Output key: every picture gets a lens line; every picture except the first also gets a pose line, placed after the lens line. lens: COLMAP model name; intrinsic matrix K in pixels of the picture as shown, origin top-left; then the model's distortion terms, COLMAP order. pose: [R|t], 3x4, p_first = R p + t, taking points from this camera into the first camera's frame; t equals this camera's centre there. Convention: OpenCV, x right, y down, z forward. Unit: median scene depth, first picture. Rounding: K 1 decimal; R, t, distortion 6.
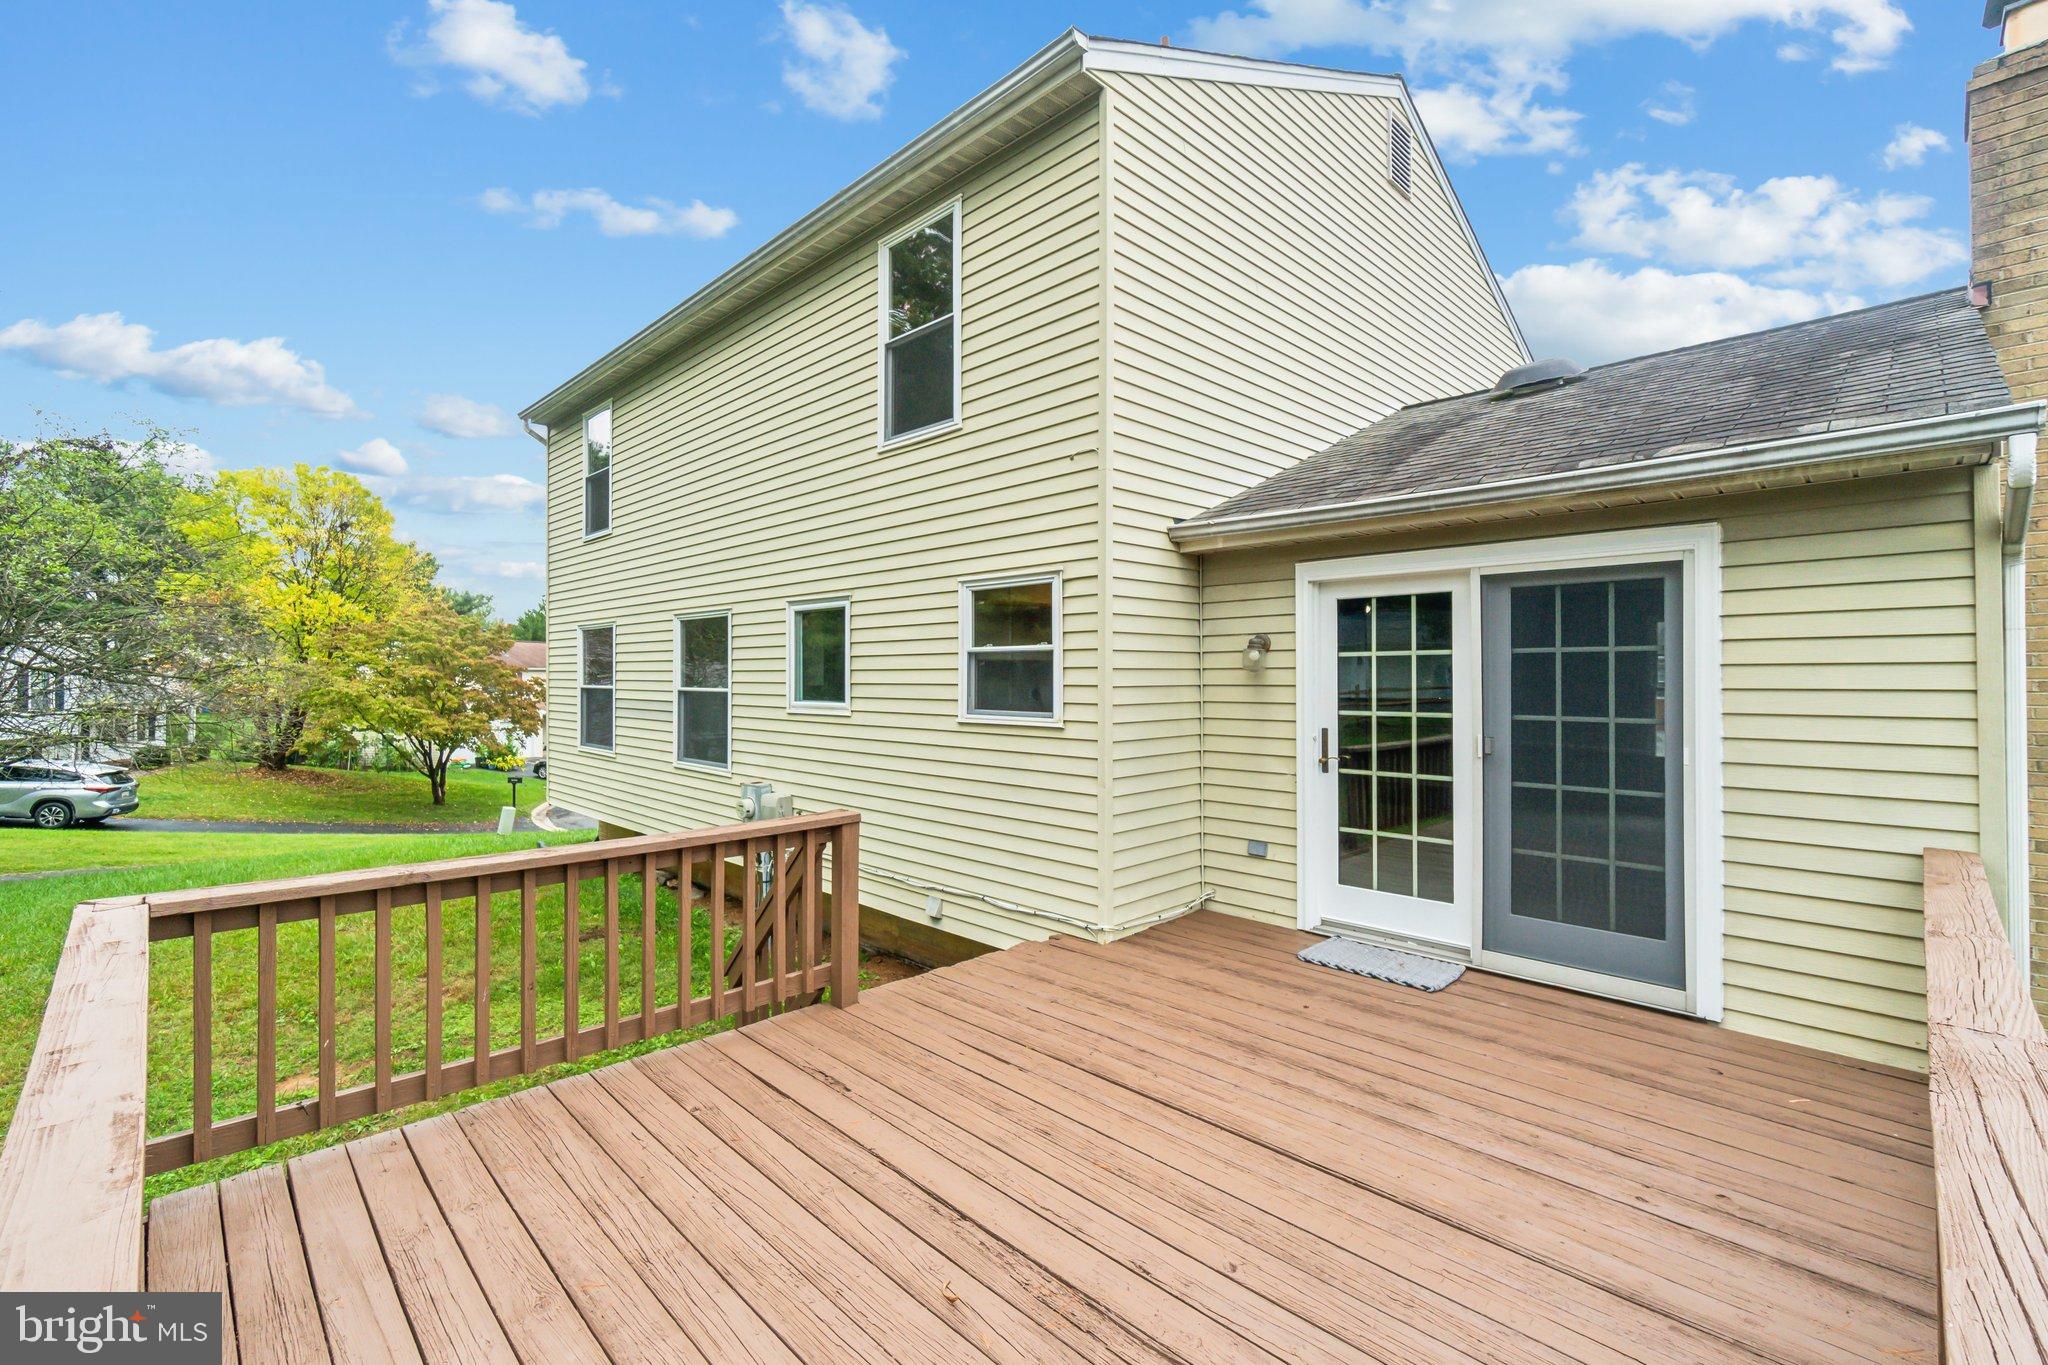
lens RADIAL K [[892.2, 0, 1019.2], [0, 892.2, 690.9], [0, 0, 1]] dist [-0.001447, -0.000110]
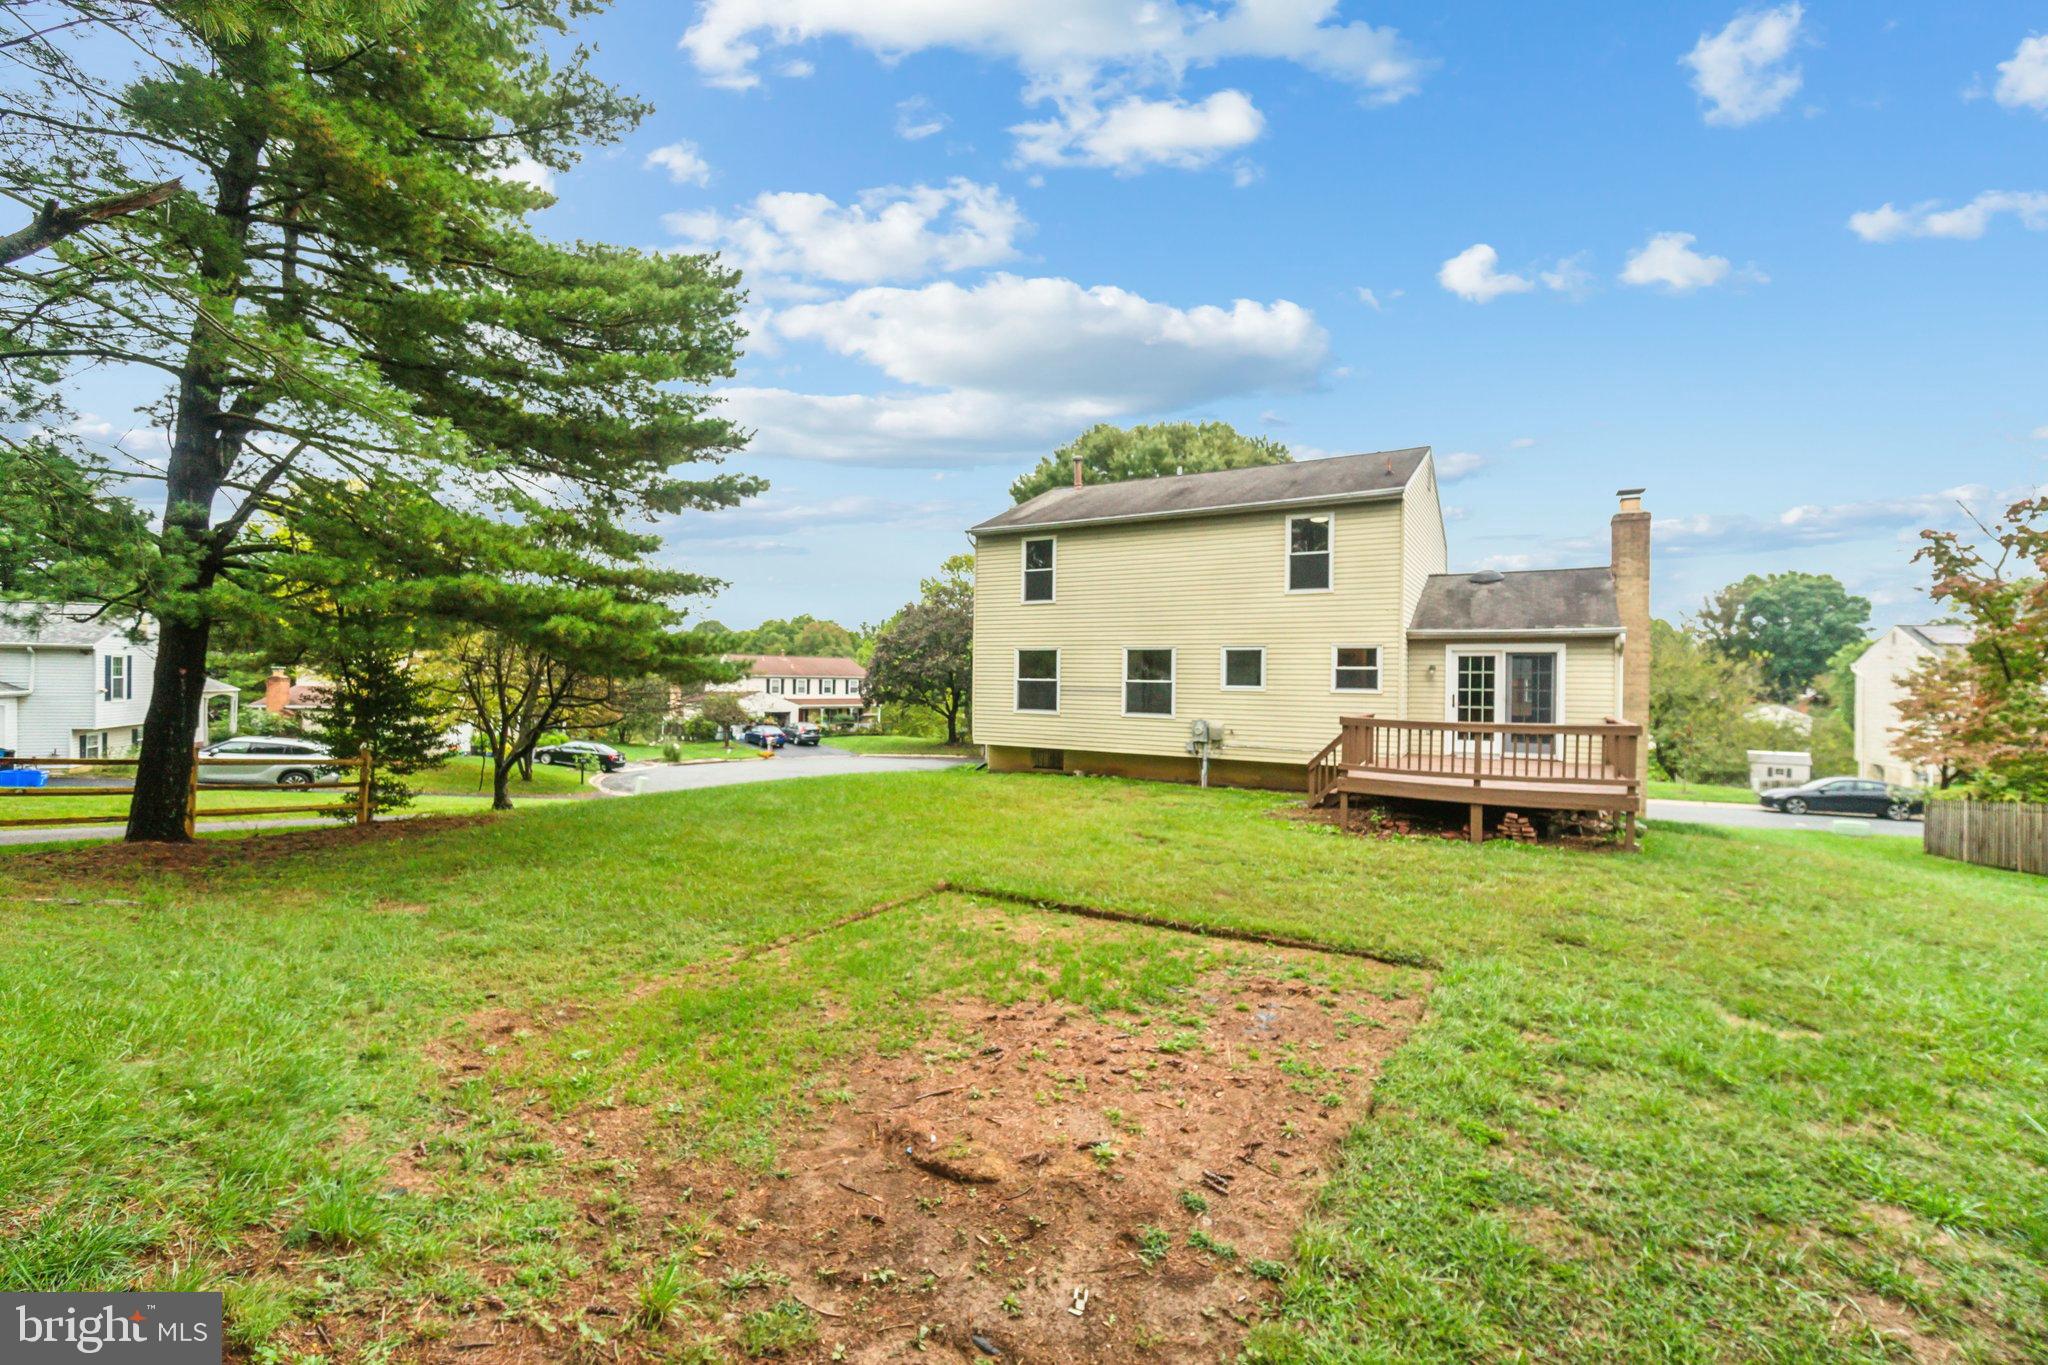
lens RADIAL K [[887.8, 0, 1013.7], [0, 887.8, 689.4], [0, 0, 1]] dist [-0.000792, -0.000125]
pose [[0.969364, 0.015391, 0.245148, -1.899064], [-0.012305, 0.999825, -0.014115, 0.083138], [-0.245322, 0.010666, 0.969383, -1.669010]]
